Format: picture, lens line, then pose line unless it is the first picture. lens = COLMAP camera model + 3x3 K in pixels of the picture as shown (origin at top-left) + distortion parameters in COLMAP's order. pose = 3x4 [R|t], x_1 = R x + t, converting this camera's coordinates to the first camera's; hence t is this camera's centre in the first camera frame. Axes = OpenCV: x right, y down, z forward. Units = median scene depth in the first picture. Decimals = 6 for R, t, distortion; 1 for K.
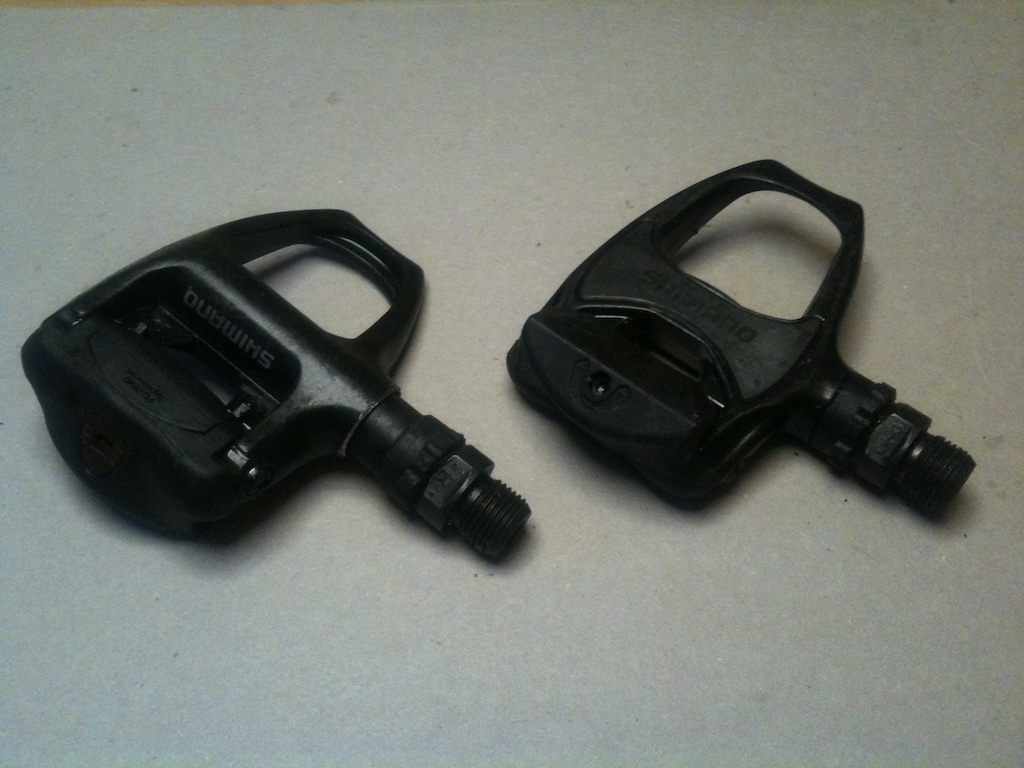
lens RADIAL K [[1093.6, 0, 504.3], [0, 1093.6, 380.7], [0, 0, 1]] dist [0.157548, -0.440923]
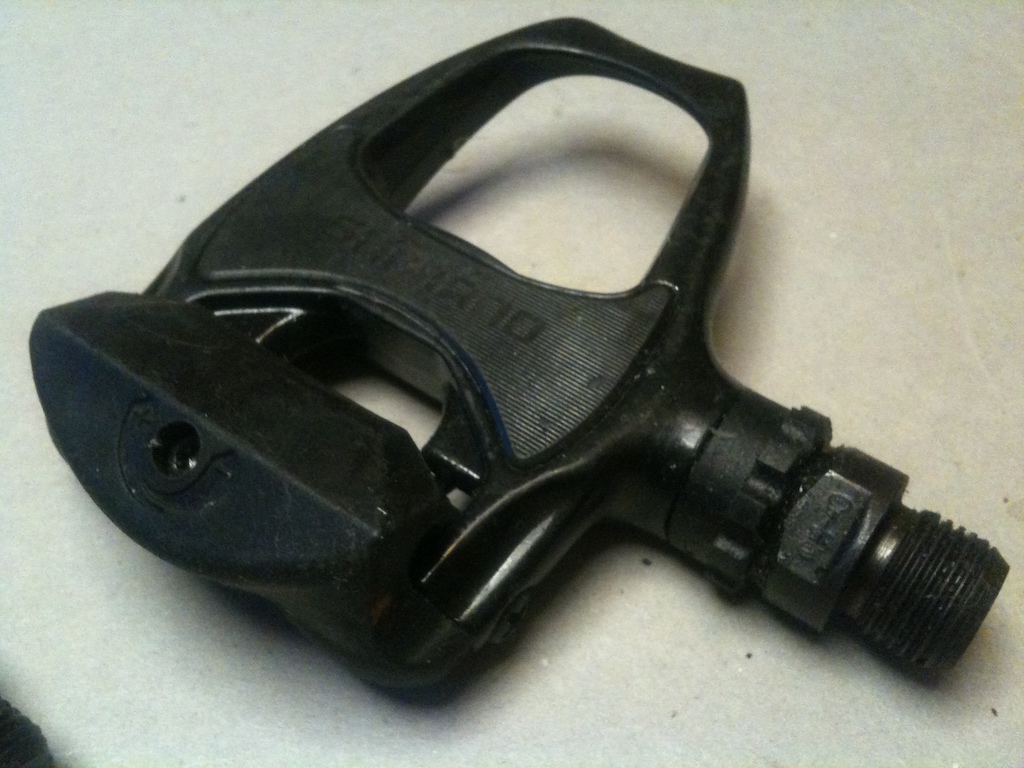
lens RADIAL K [[1093.6, 0, 504.3], [0, 1093.6, 380.7], [0, 0, 1]] dist [0.157548, -0.440923]
pose [[0.996473, -0.064110, 0.054146, 0.190371], [0.066623, 0.996720, -0.045947, 0.003783], [-0.051022, 0.049392, 0.997475, 0.535844]]
